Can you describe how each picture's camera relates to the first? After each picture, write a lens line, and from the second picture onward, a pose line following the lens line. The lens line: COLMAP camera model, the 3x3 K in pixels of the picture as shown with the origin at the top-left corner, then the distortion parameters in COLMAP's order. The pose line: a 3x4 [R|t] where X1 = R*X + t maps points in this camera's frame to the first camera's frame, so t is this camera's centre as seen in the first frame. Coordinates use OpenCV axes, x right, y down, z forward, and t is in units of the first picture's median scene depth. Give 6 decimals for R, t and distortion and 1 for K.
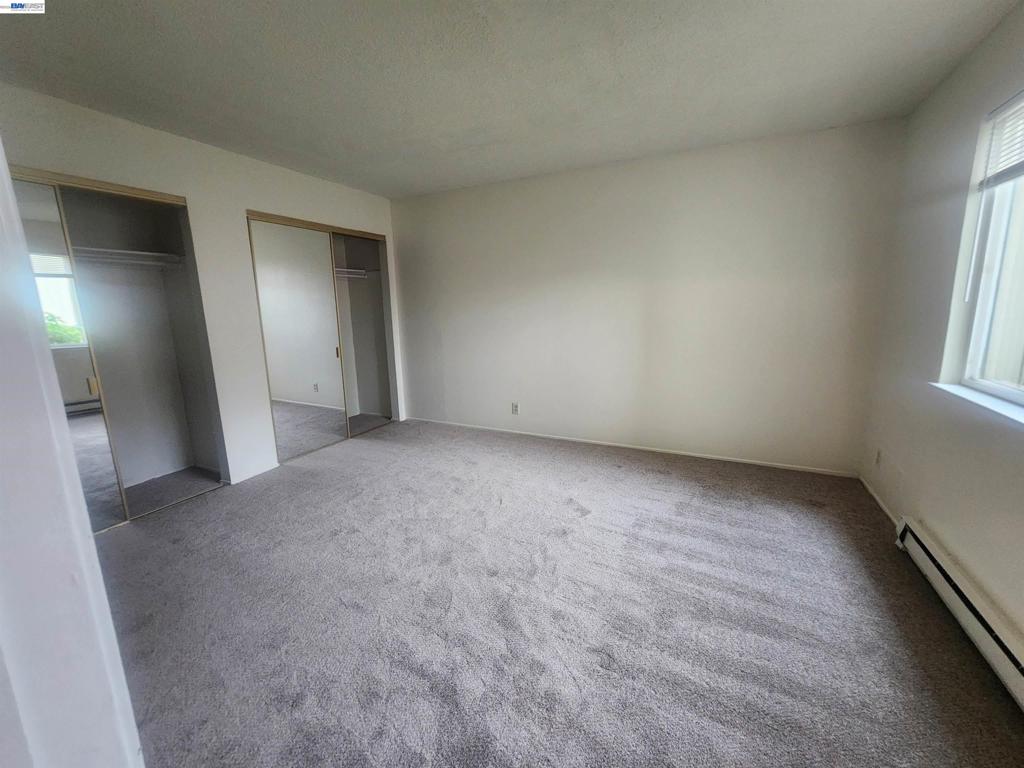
lens RADIAL K [[418.2, 0, 509.0], [0, 418.2, 383.7], [0, 0, 1]] dist [-0.009924, -0.000099]
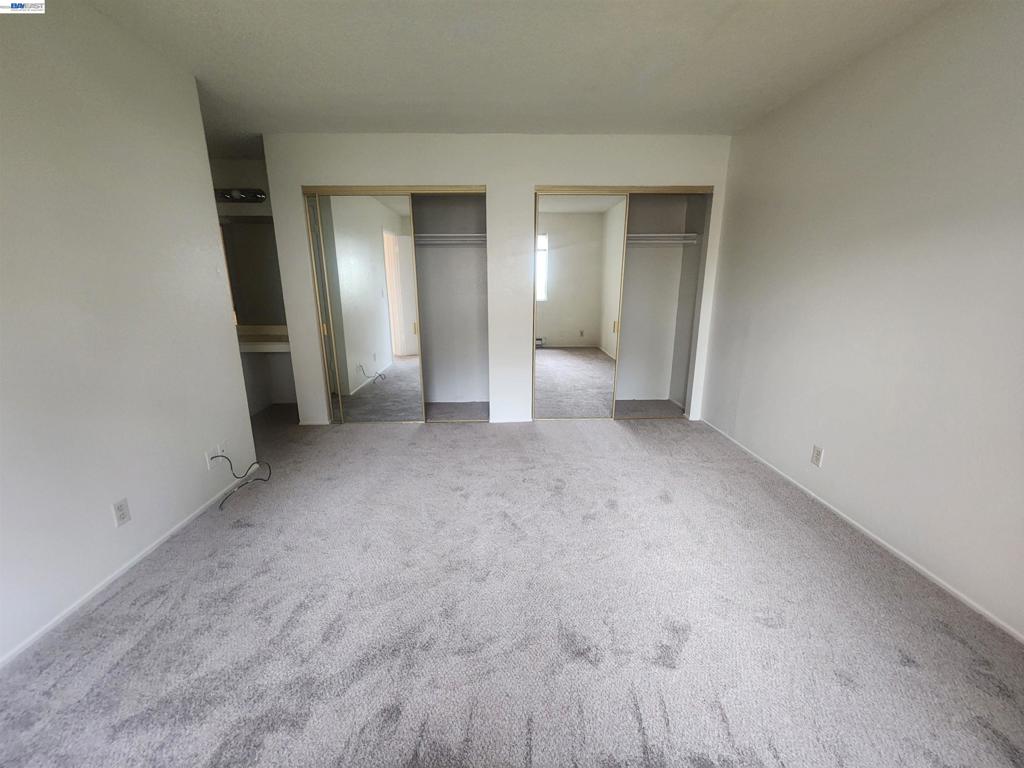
lens RADIAL K [[413.5, 0, 506.7], [0, 413.5, 385.0], [0, 0, 1]] dist [-0.008395, 0.000057]
pose [[0.469646, 0.233105, -0.851525, 0.360895], [-0.169827, 0.970353, 0.171969, -0.081271], [0.866367, 0.063847, 0.495310, 0.411116]]
